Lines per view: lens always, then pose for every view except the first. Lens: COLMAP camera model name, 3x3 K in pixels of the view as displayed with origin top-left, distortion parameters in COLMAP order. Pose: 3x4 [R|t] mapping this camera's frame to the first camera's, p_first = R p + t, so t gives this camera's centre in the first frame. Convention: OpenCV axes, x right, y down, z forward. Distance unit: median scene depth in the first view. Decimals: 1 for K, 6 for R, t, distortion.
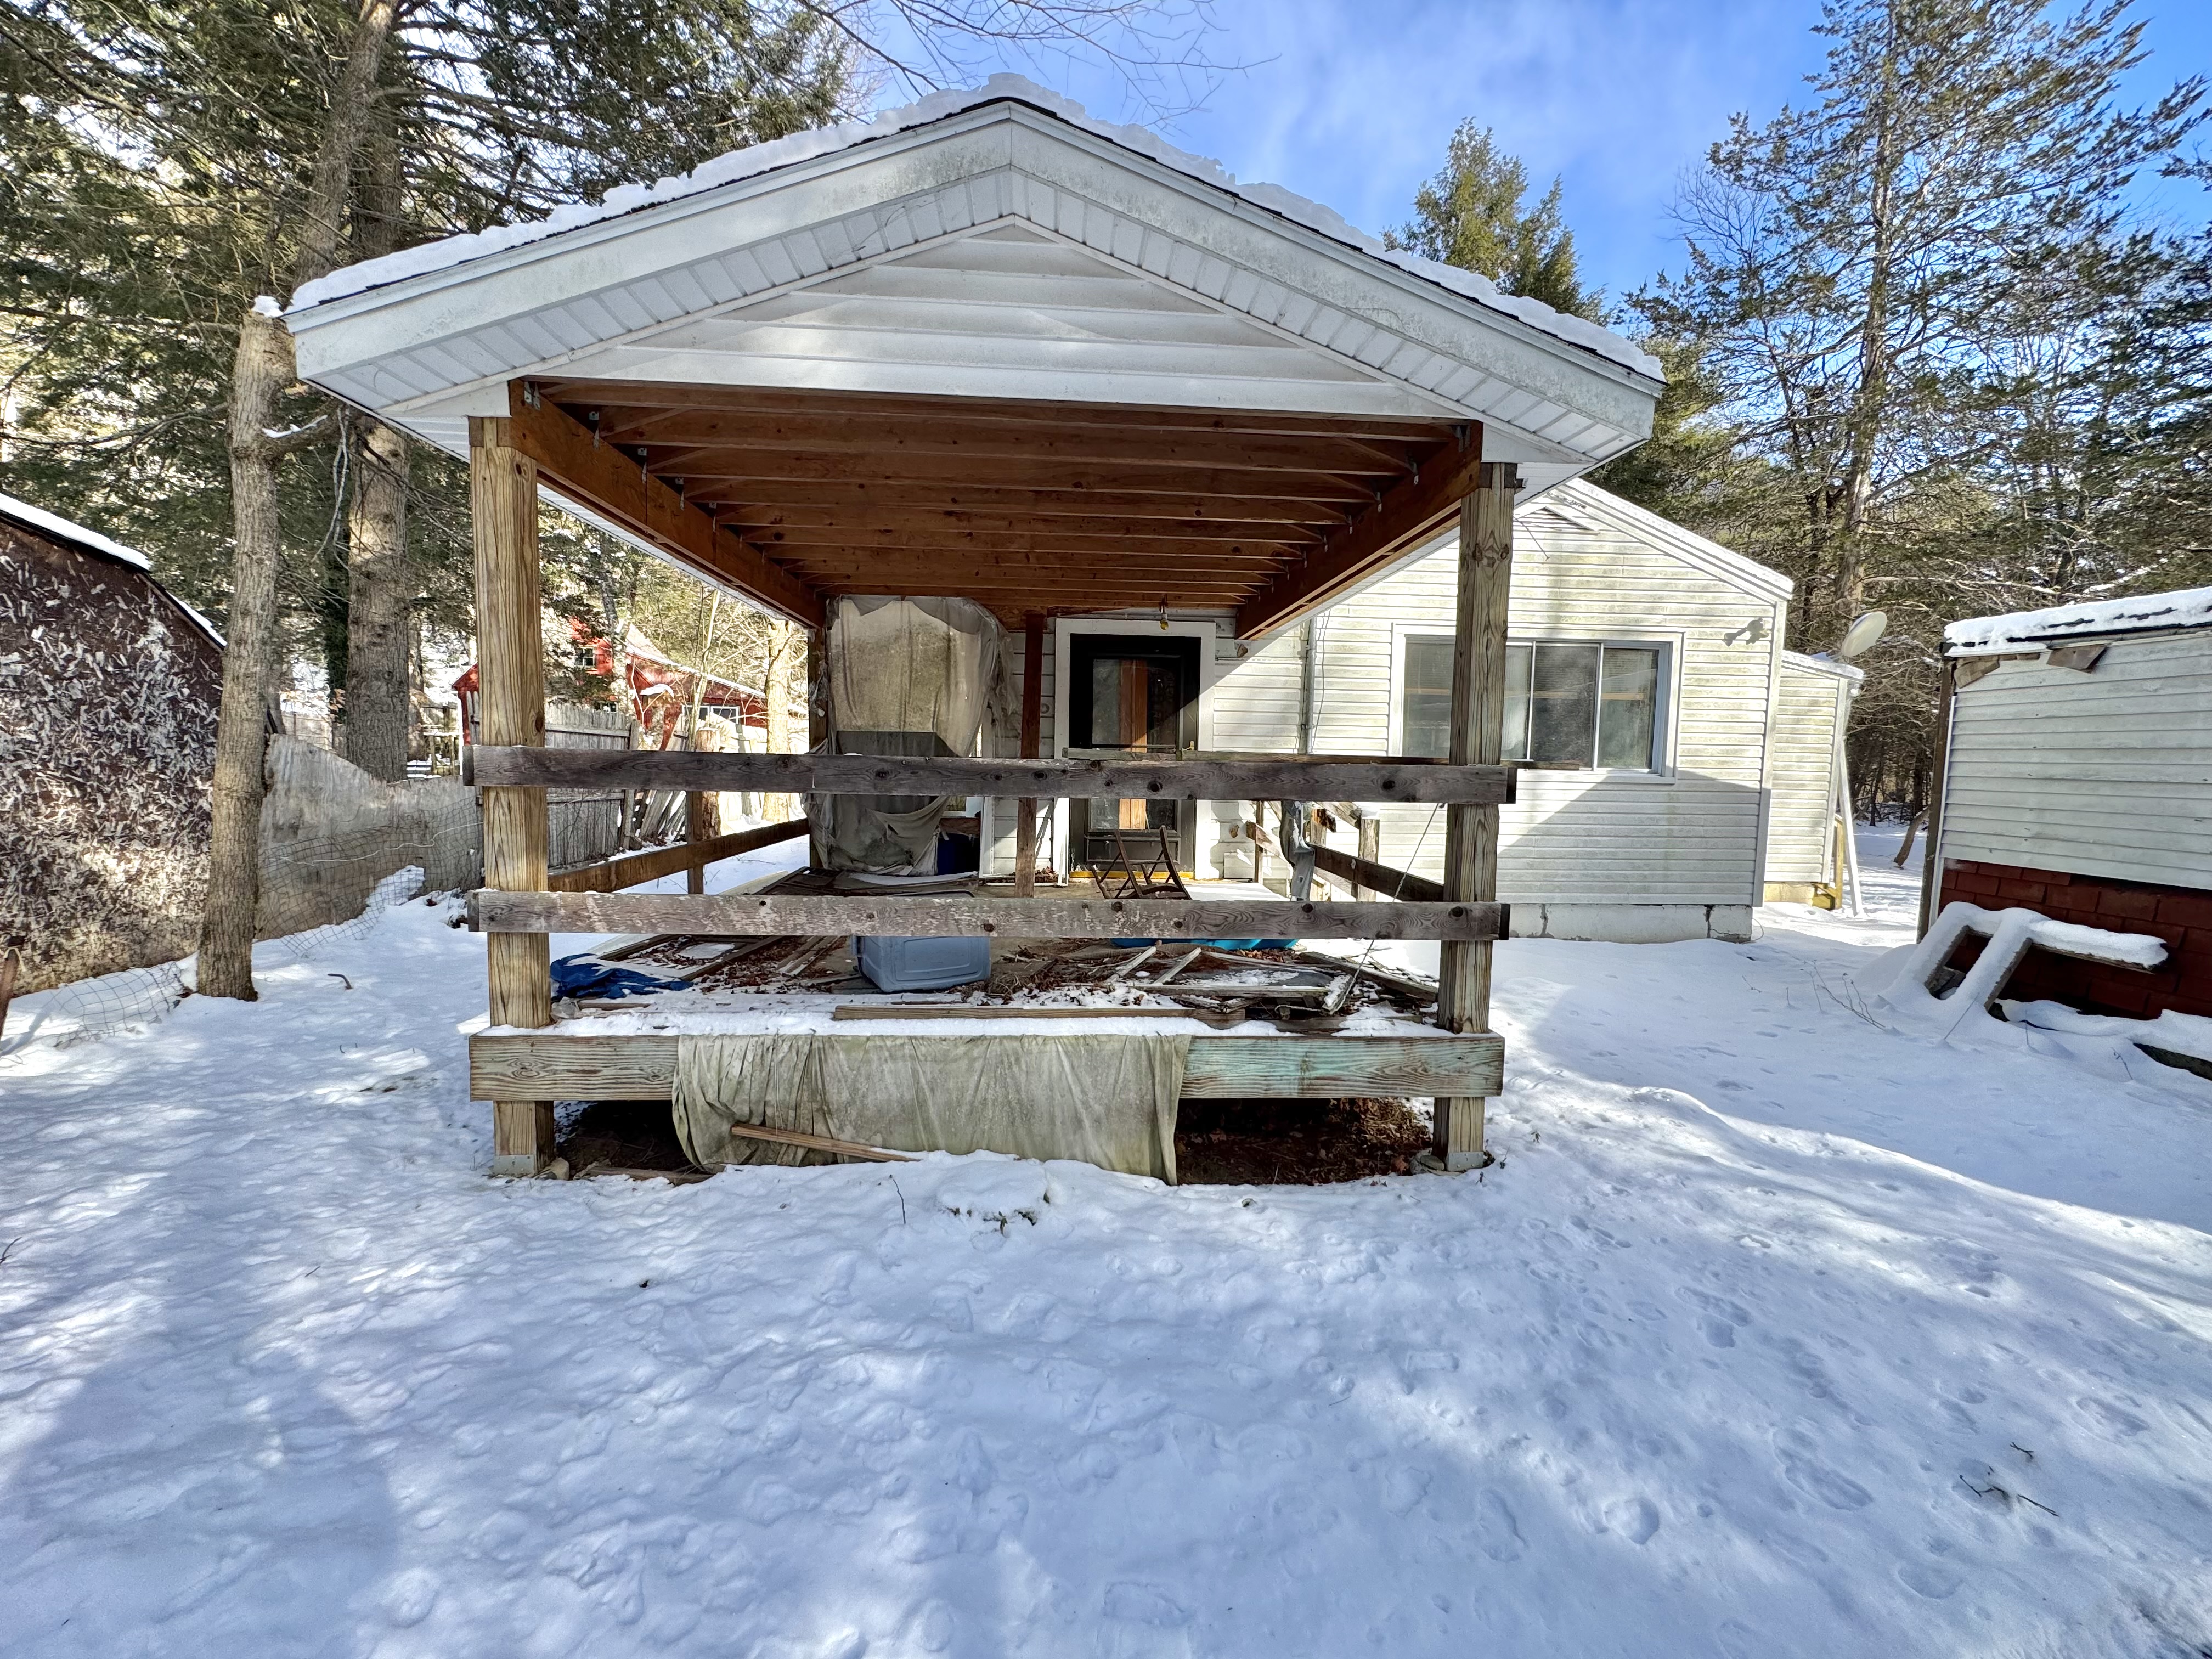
lens RADIAL K [[879.6, 0, 1107.9], [0, 879.6, 829.5], [0, 0, 1]] dist [-0.000802, 0.000188]
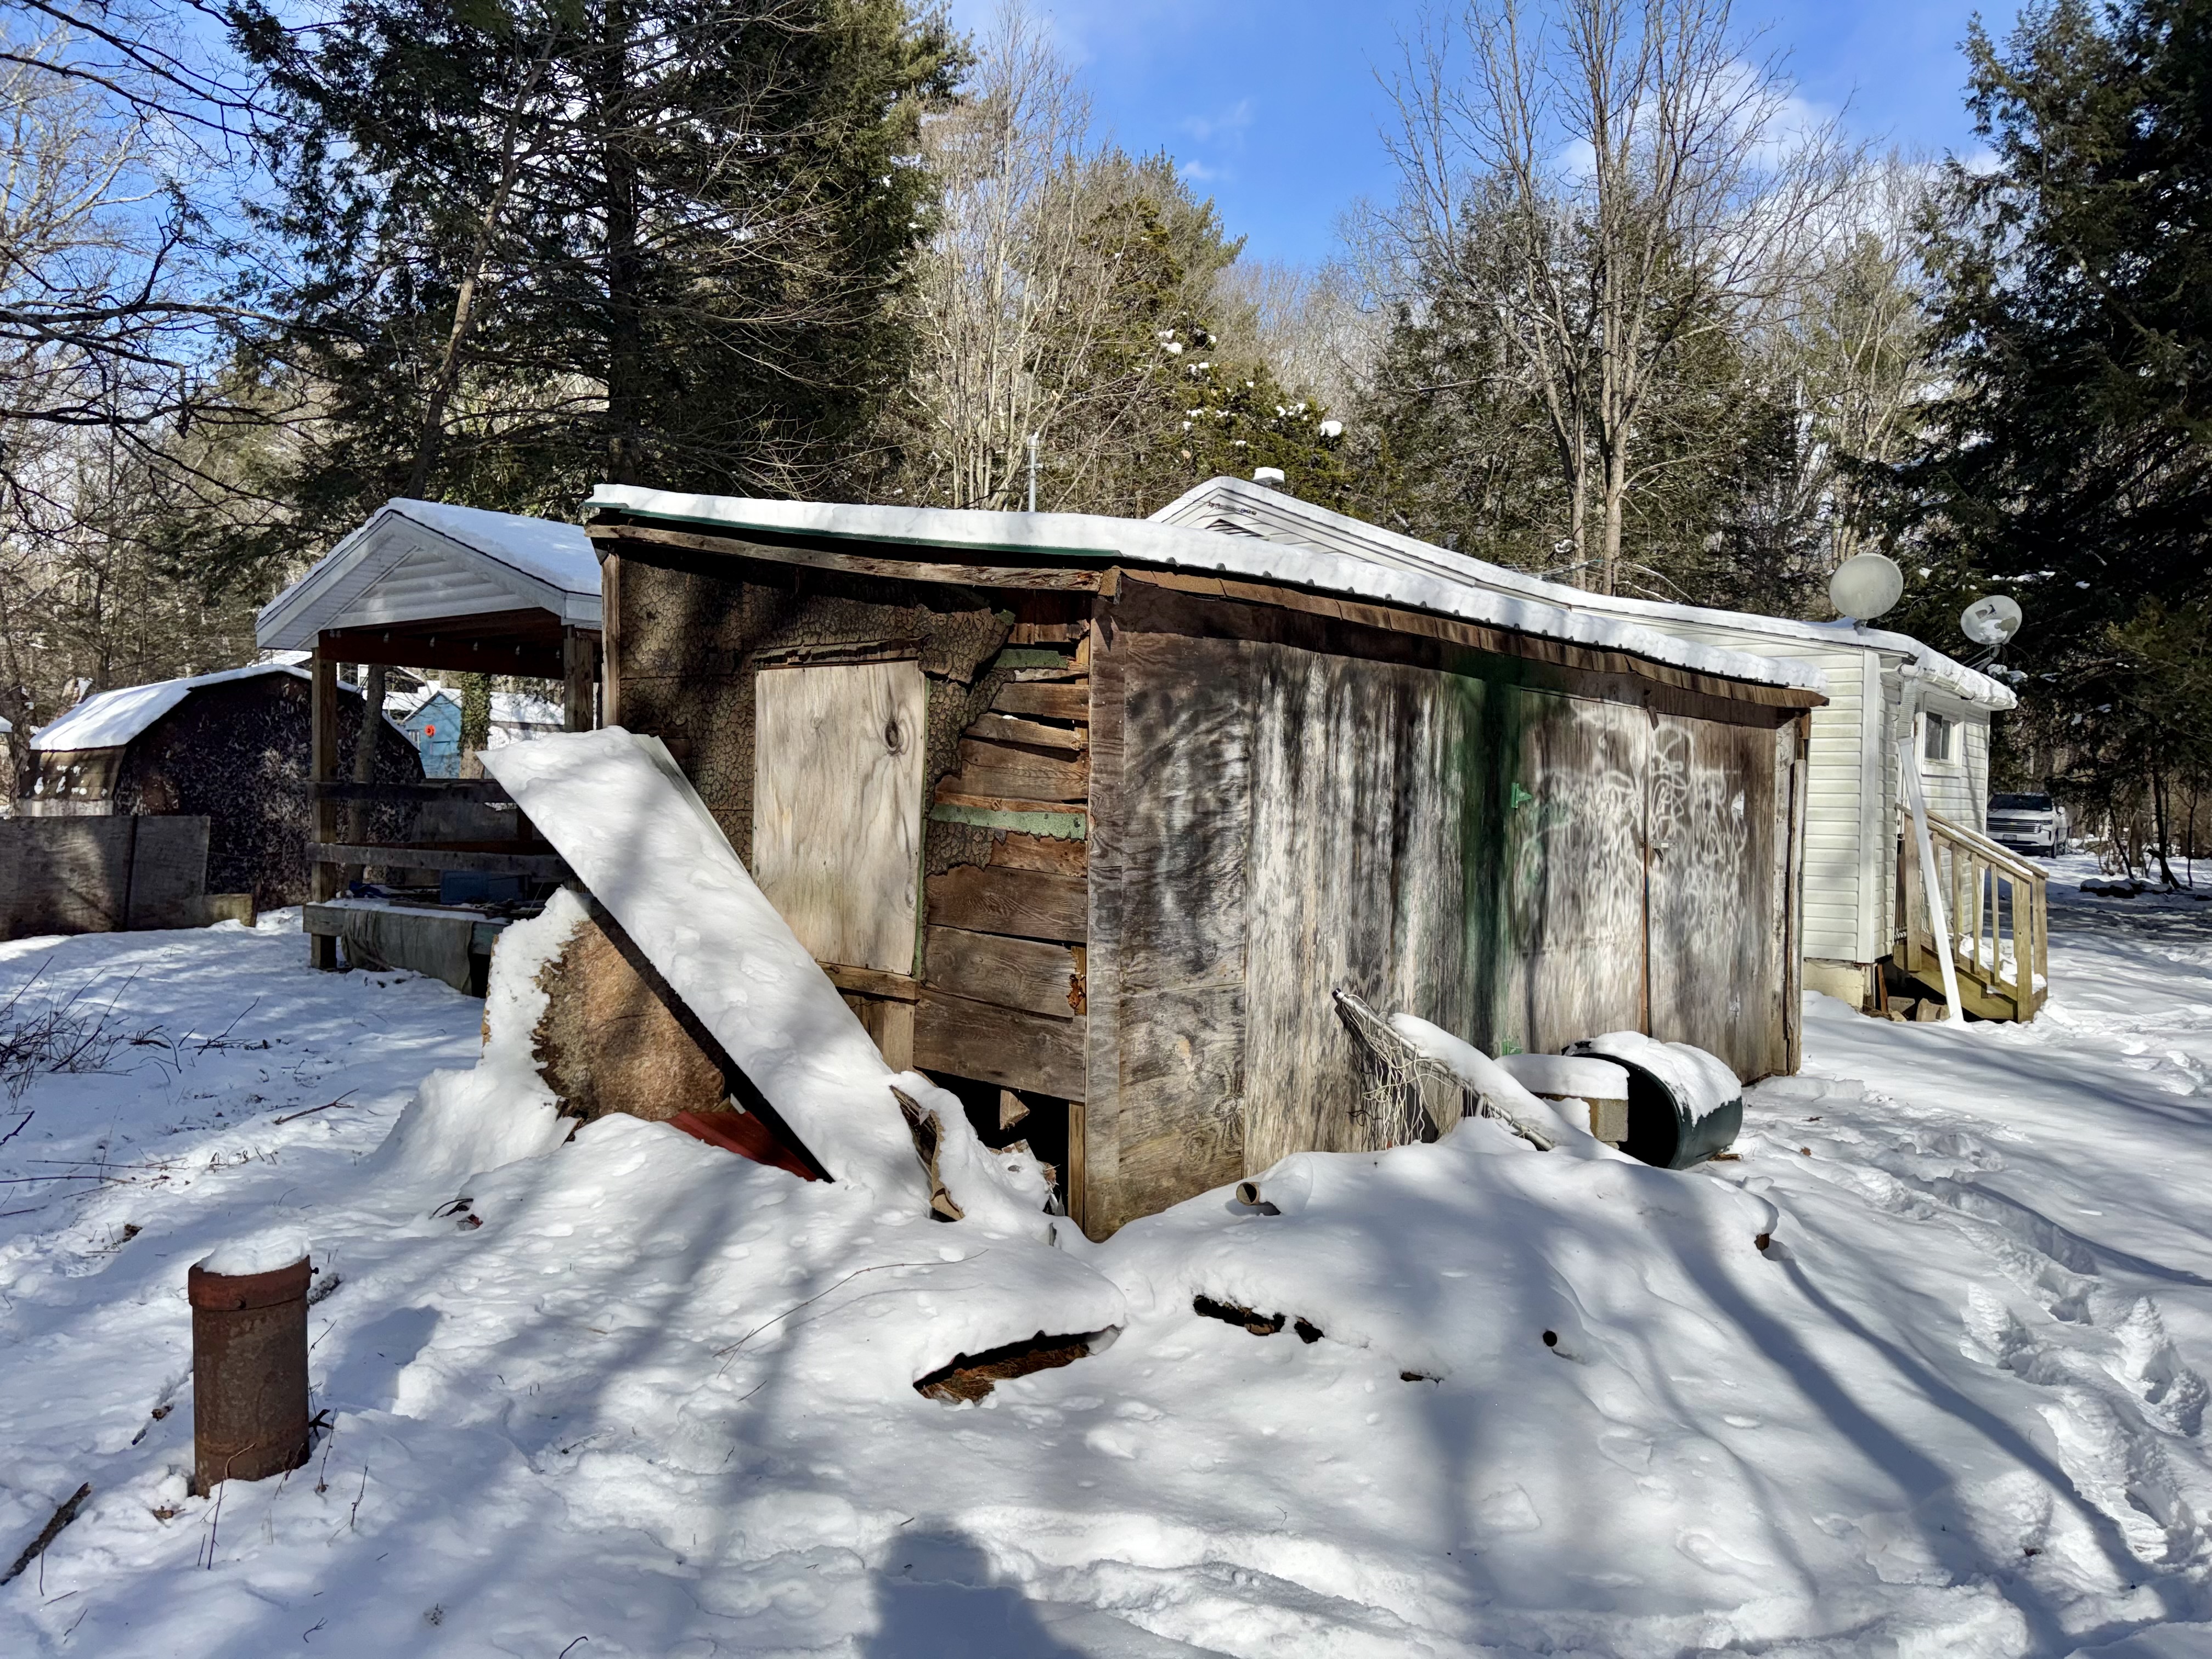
lens RADIAL K [[1545.7, 0, 1106.0], [0, 1545.7, 829.5], [0, 0, 1]] dist [0.095107, -0.117372]
pose [[0.760147, 0.001965, -0.649749, 2.483171], [-0.047094, 0.997532, -0.052079, 0.103434], [0.648043, 0.070186, 0.758363, -0.555463]]
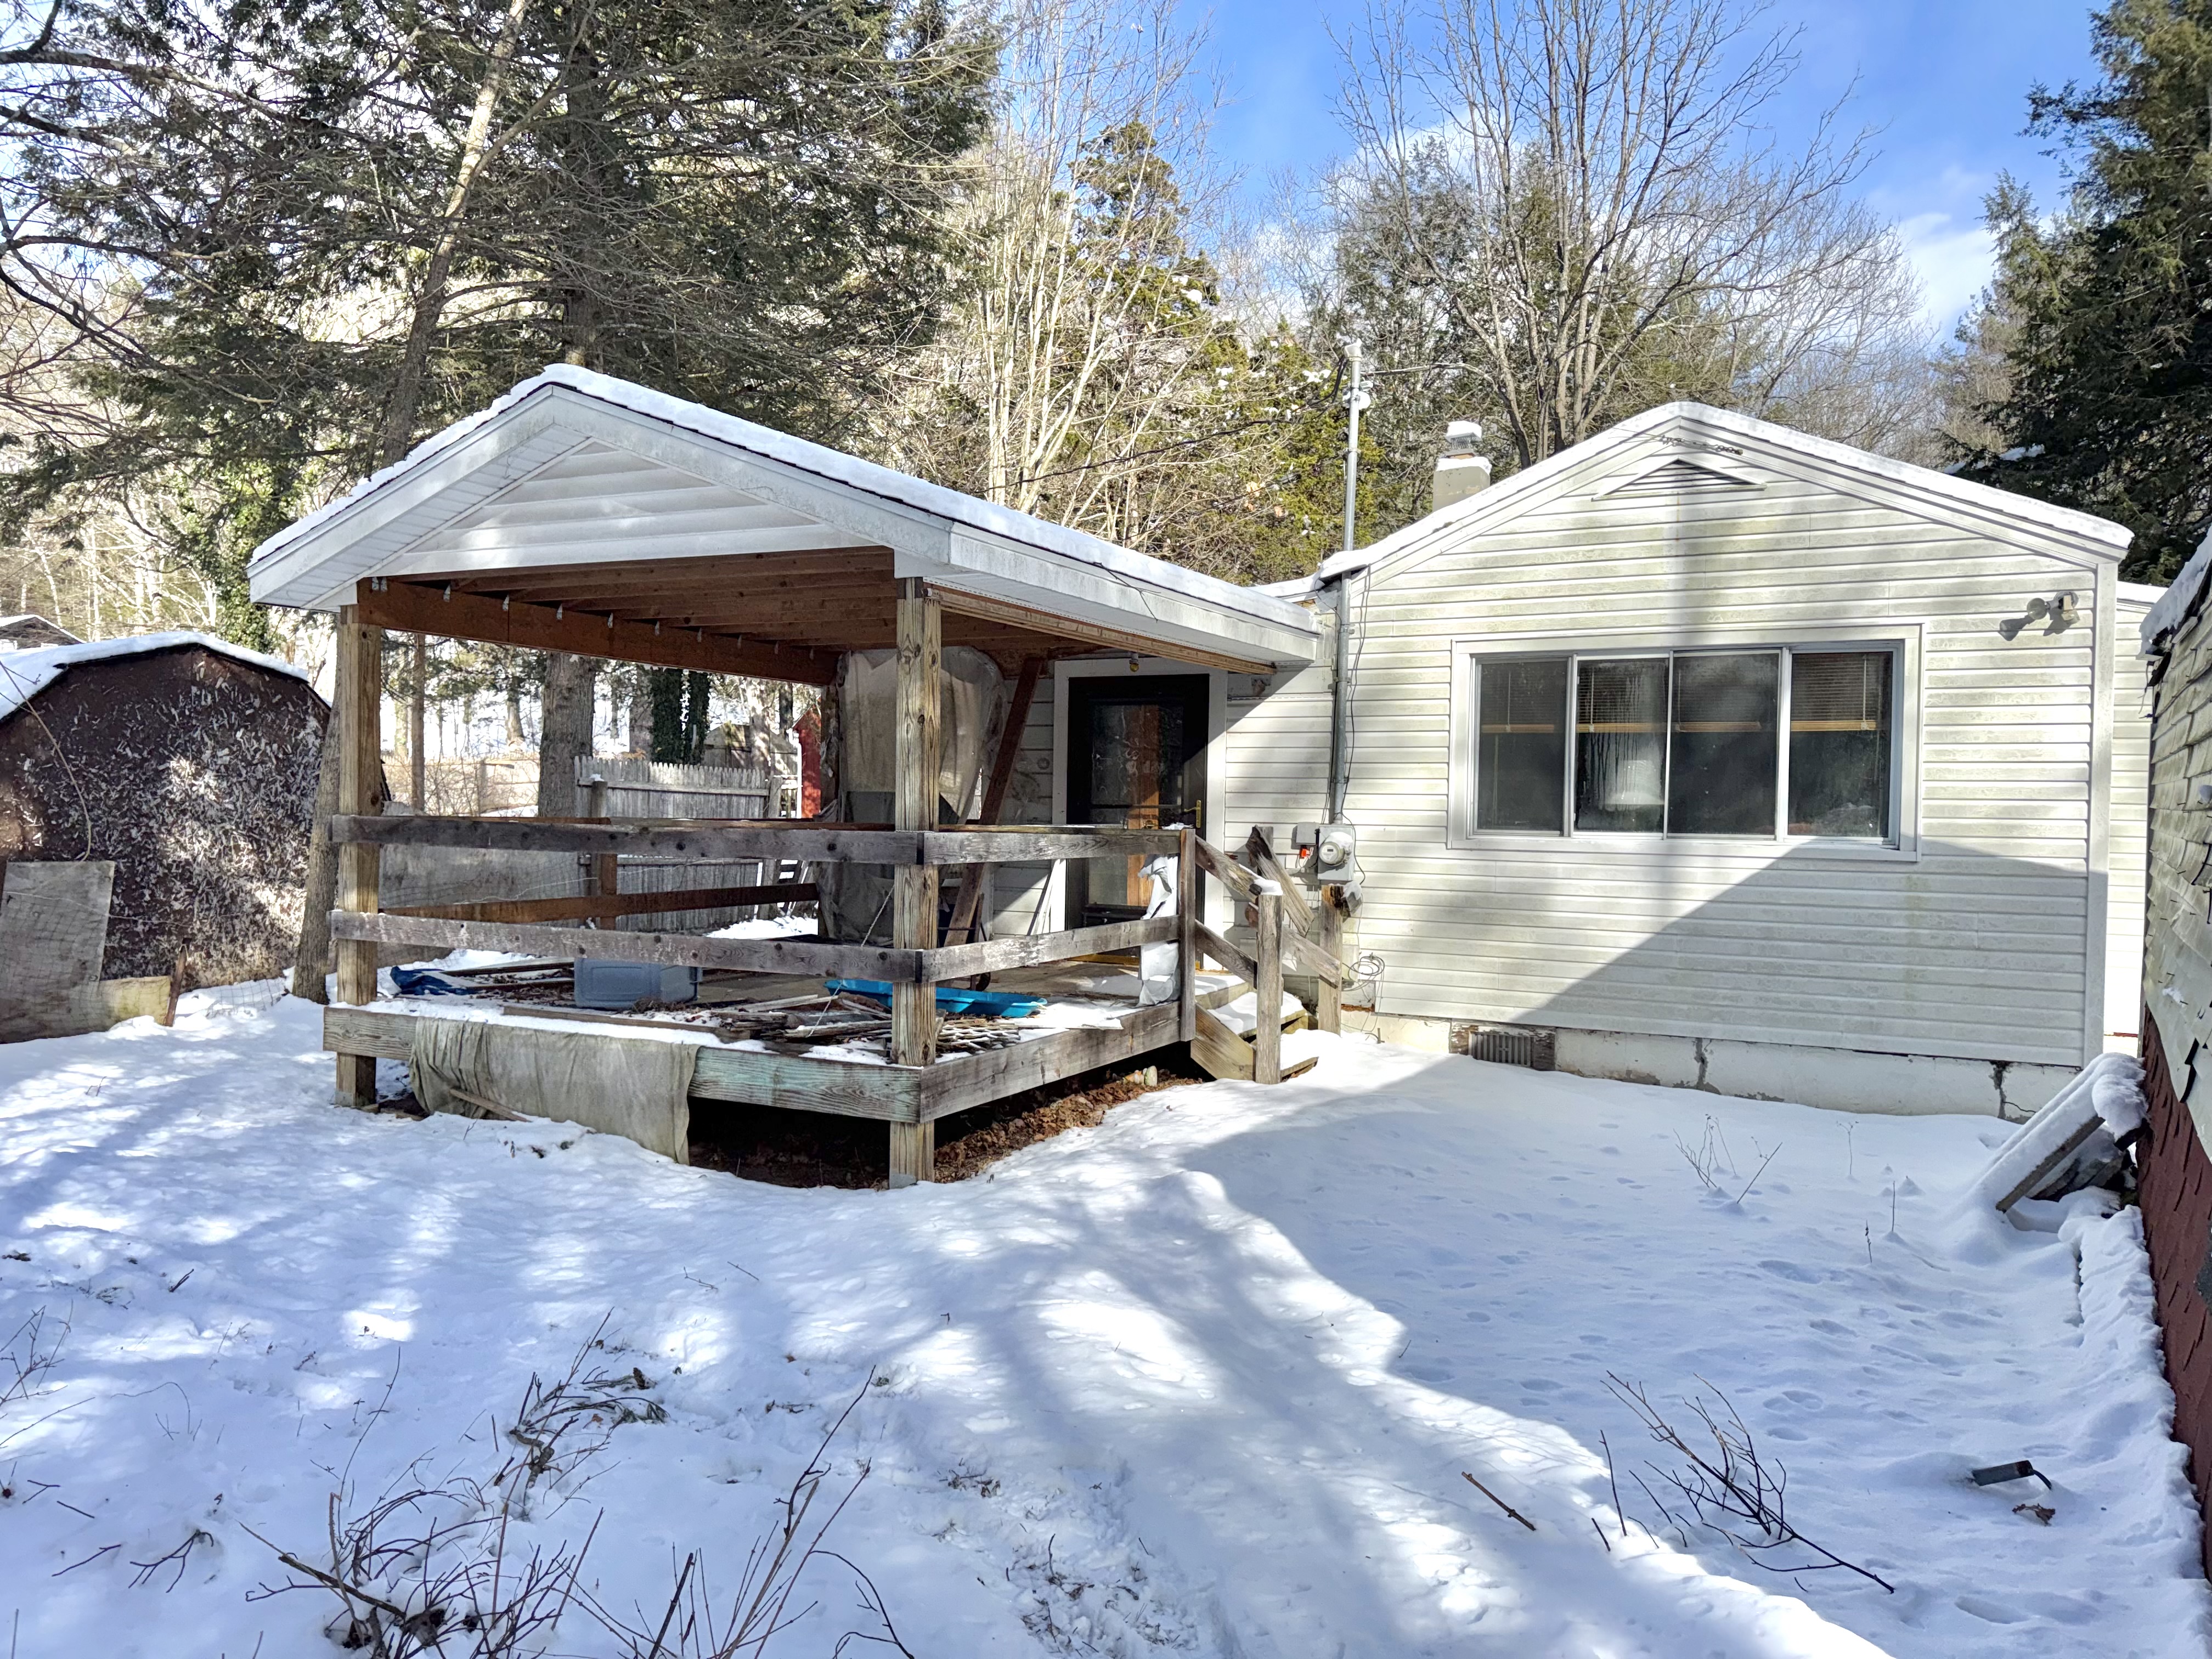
lens RADIAL K [[1545.7, 0, 1106.0], [0, 1545.7, 829.5], [0, 0, 1]] dist [0.095107, -0.117372]
pose [[0.862678, 0.003589, -0.505742, 1.222898], [-0.039943, 0.997335, -0.061057, 0.029647], [0.504174, 0.072873, 0.860522, -0.452937]]
